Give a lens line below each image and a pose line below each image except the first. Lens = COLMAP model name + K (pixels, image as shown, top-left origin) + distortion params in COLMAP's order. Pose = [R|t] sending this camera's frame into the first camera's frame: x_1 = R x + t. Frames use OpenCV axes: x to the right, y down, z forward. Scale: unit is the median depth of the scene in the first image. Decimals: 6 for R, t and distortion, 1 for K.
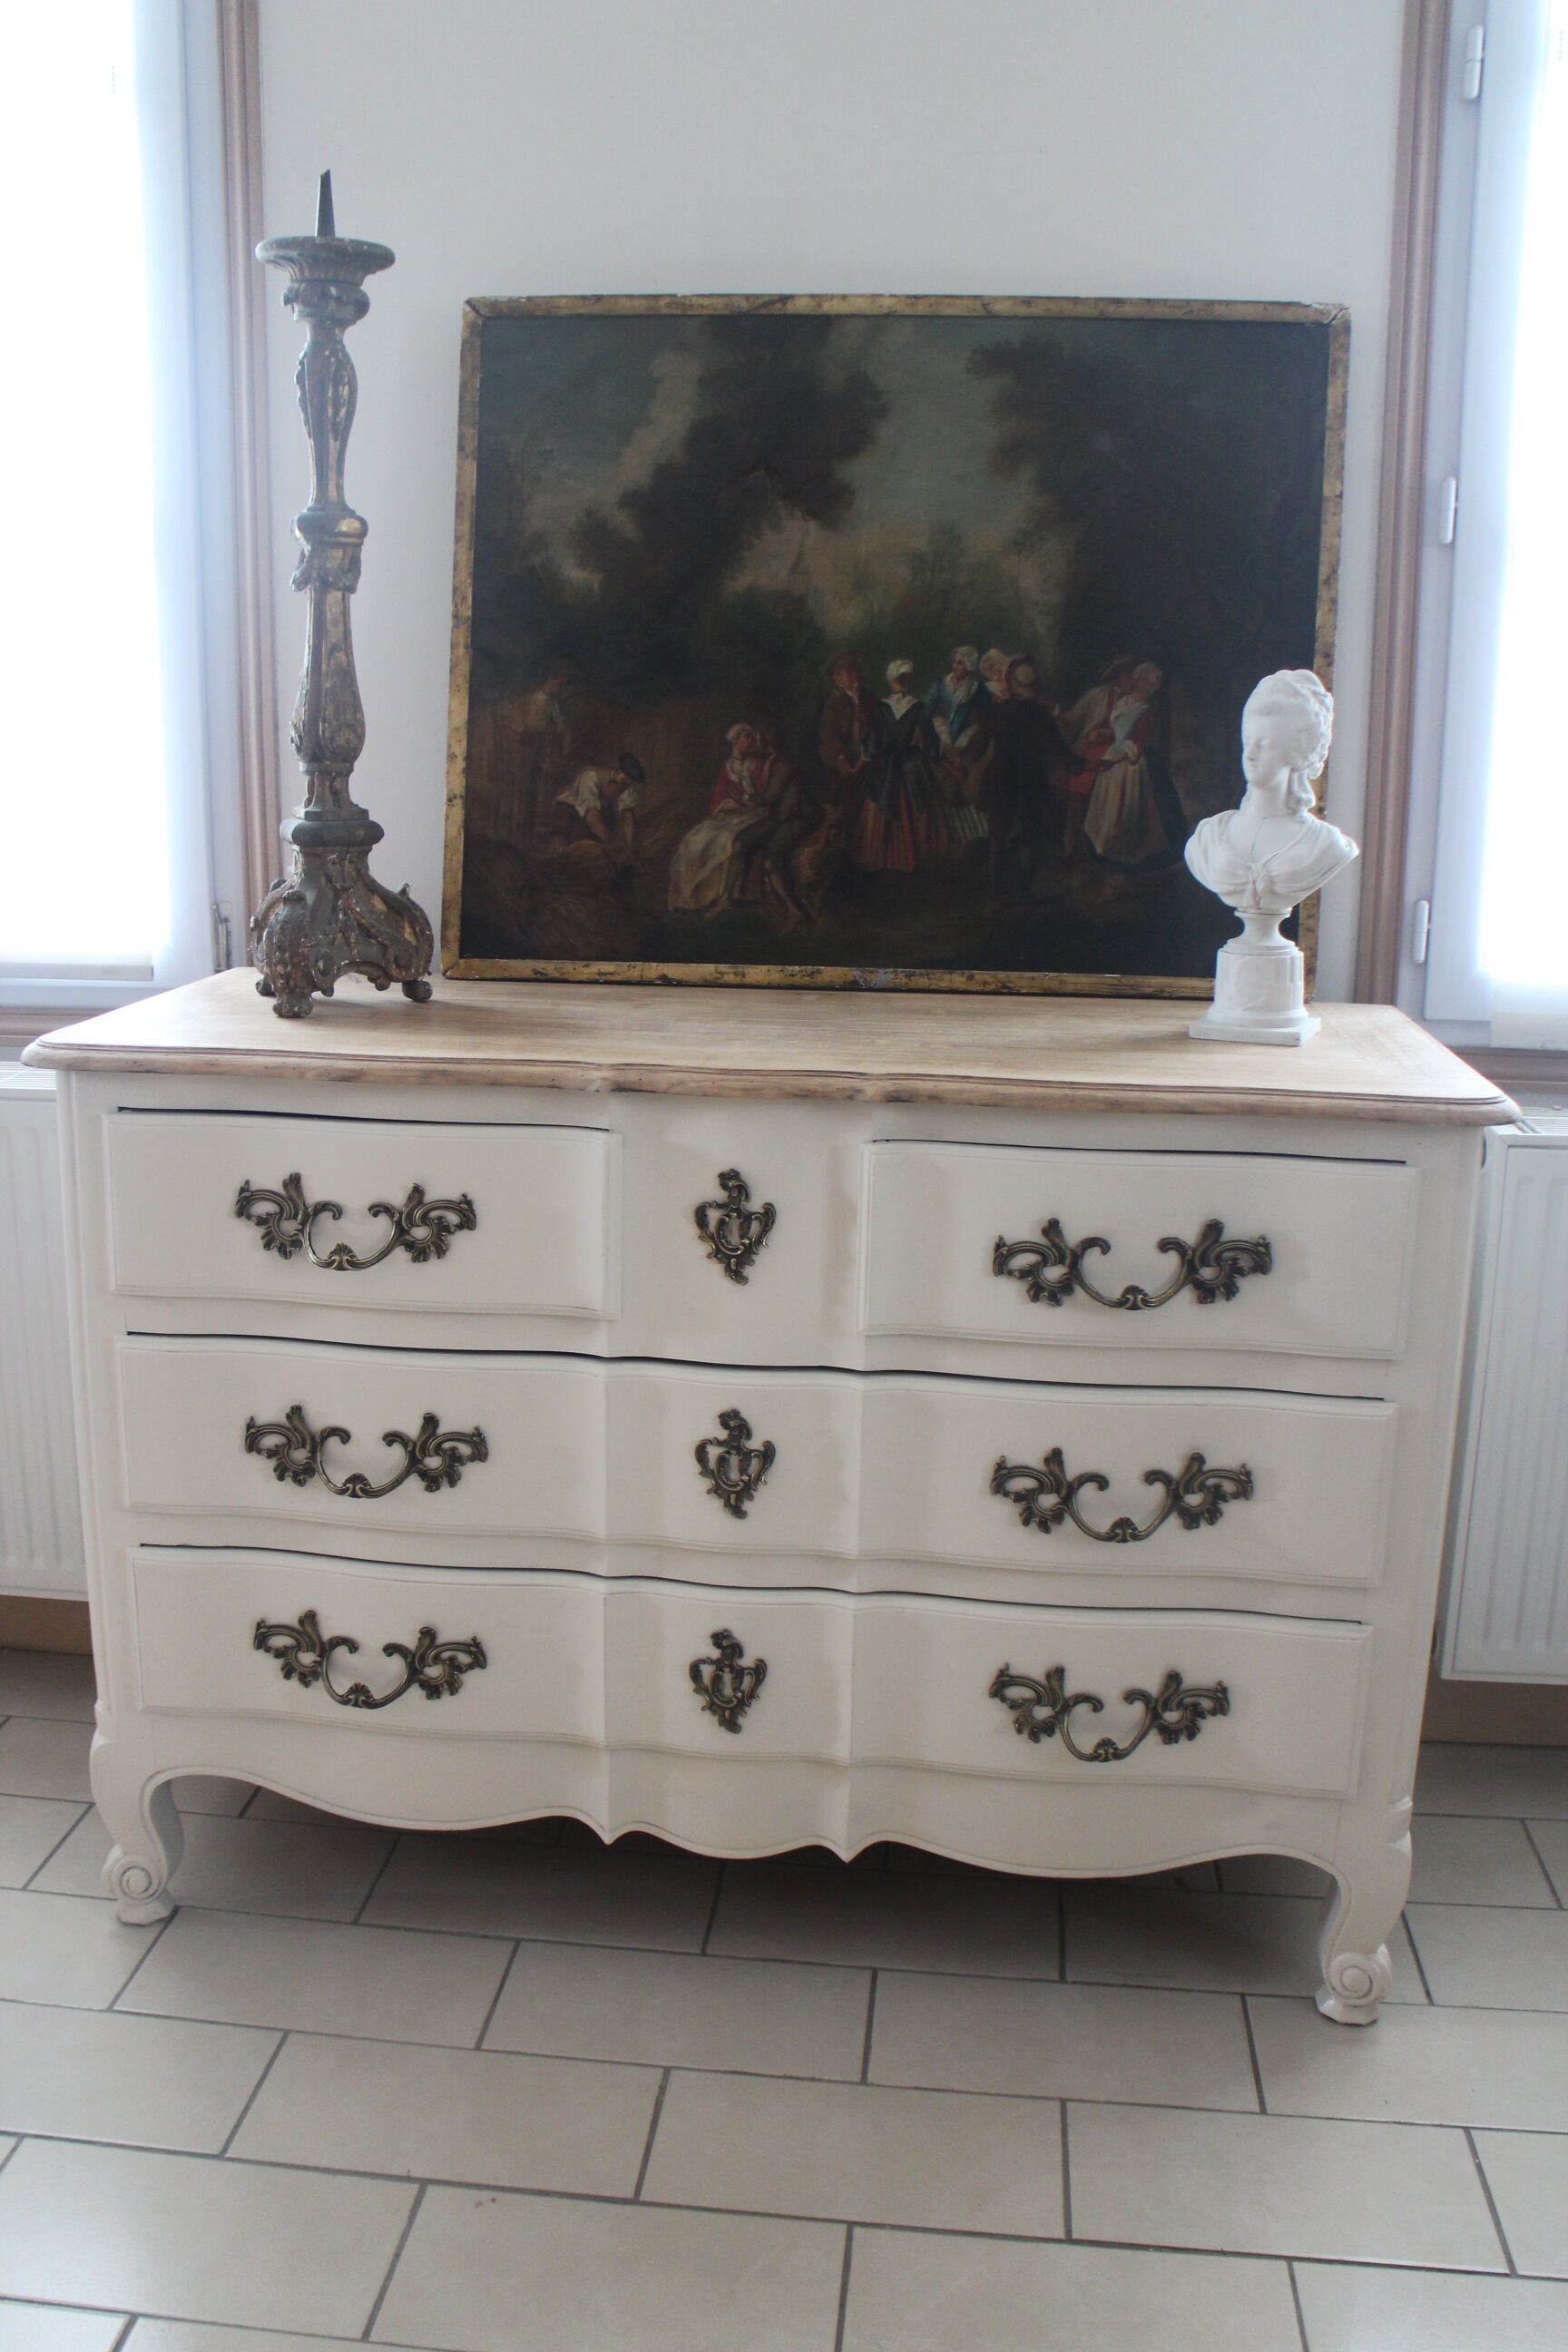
lens RADIAL K [[2062.9, 0, 757.3], [0, 2062.9, 1176.1], [0, 0, 1]] dist [-0.159089, 0.138430]
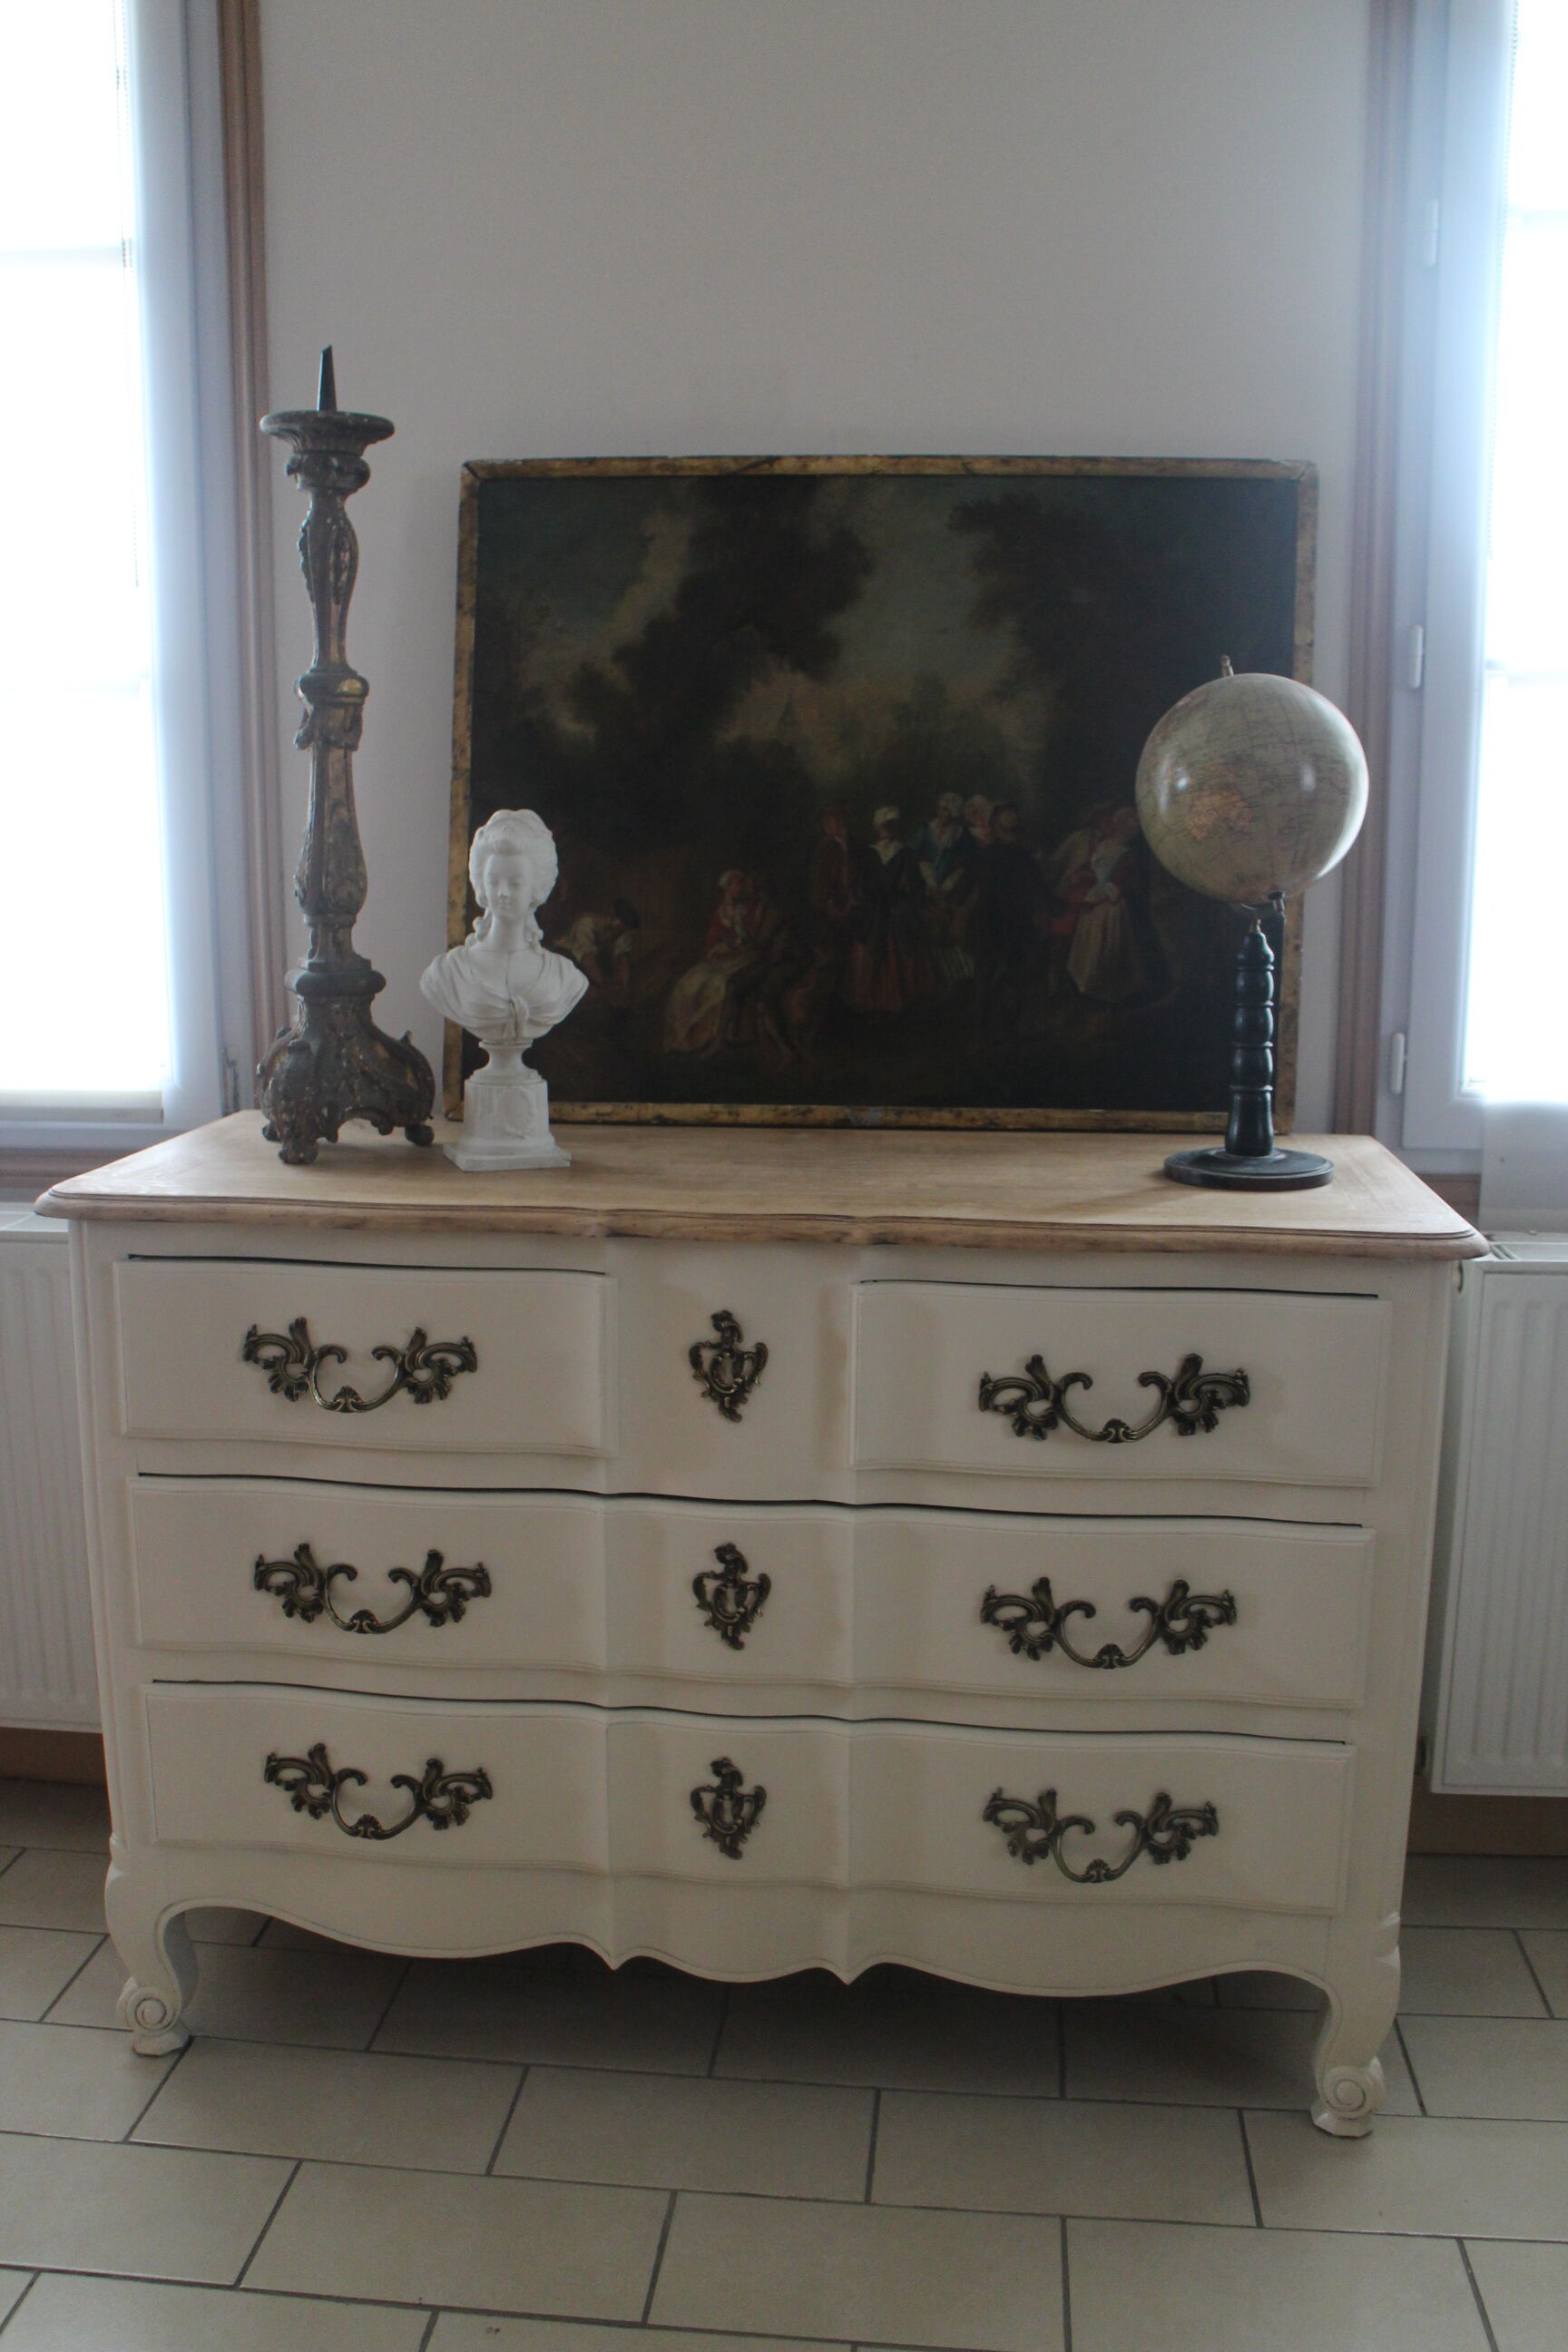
lens RADIAL K [[2078.2, 0, 799.1], [0, 2078.2, 1199.7], [0, 0, 1]] dist [-0.175259, 0.160977]
pose [[0.999868, -0.011740, 0.011263, 0.013539], [0.012174, 0.999155, -0.039265, -0.016993], [-0.010792, 0.039397, 0.999165, -0.037567]]
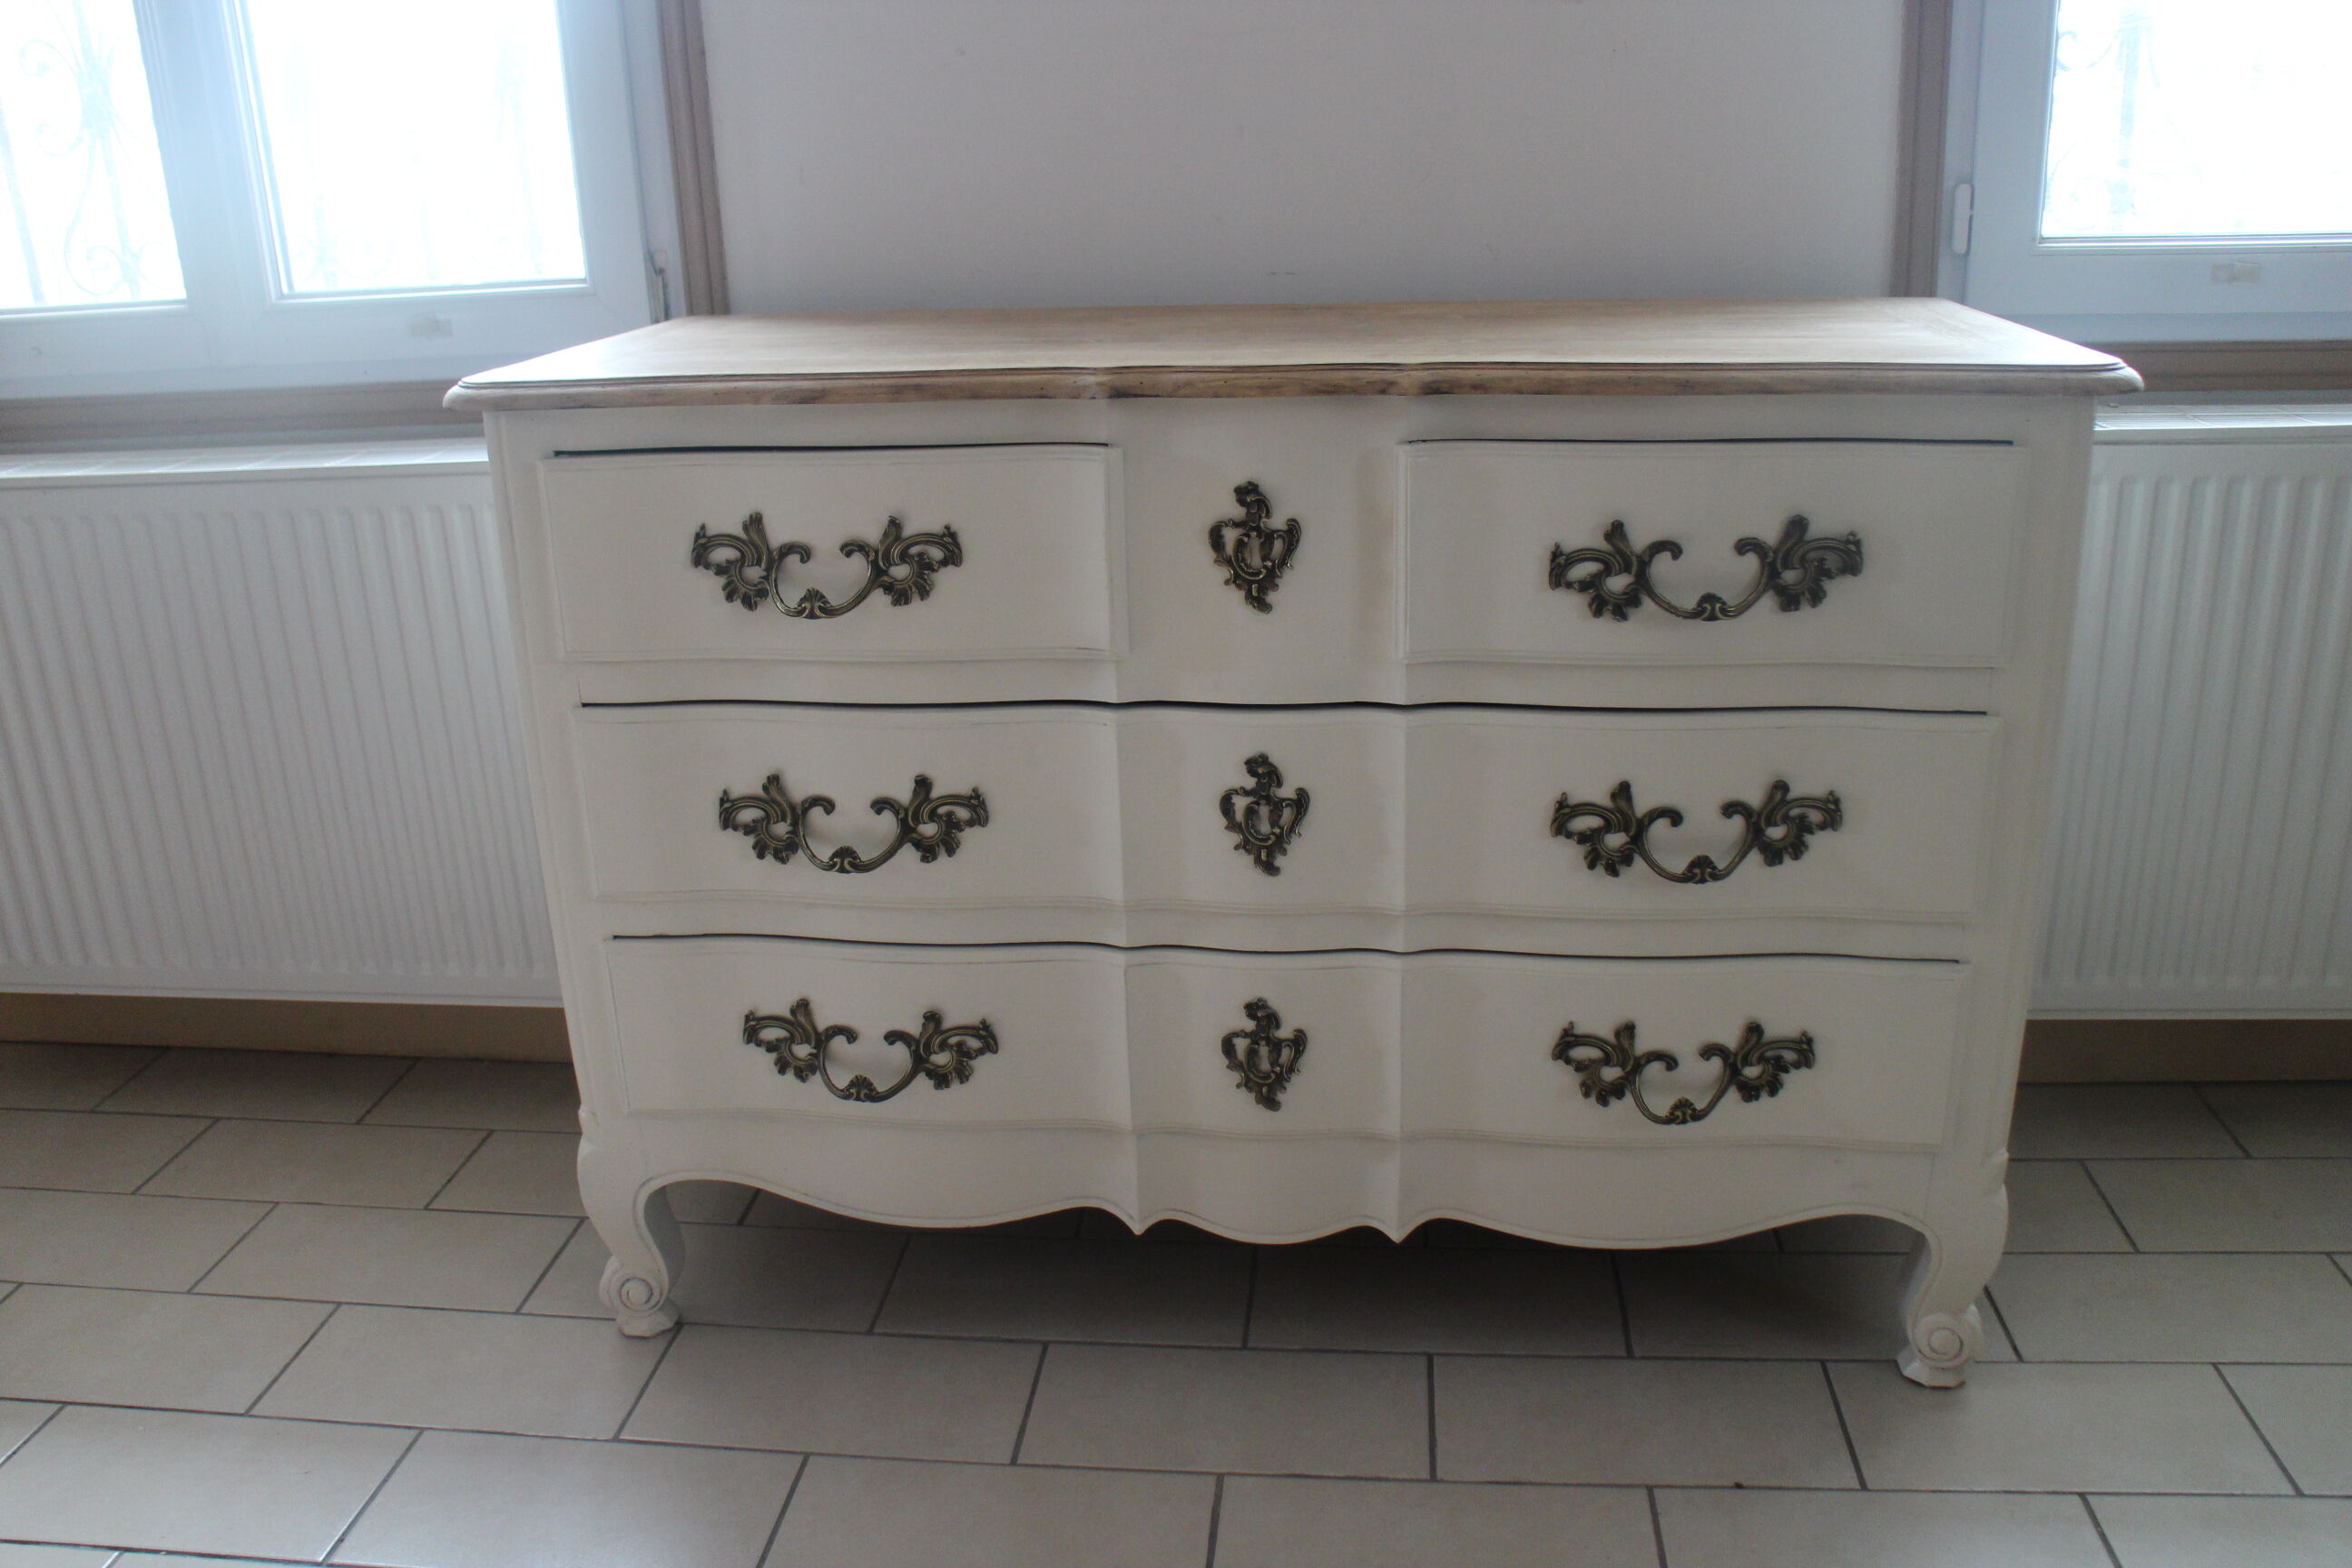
lens RADIAL K [[1908.8, 0, 1190.6], [0, 1908.8, 757.5], [0, 0, 1]] dist [-0.177984, 0.151919]
pose [[0.998932, -0.044728, -0.011579, -0.032265], [0.045617, 0.994571, 0.093527, 0.035763], [0.007333, -0.093955, 0.995549, 0.174397]]
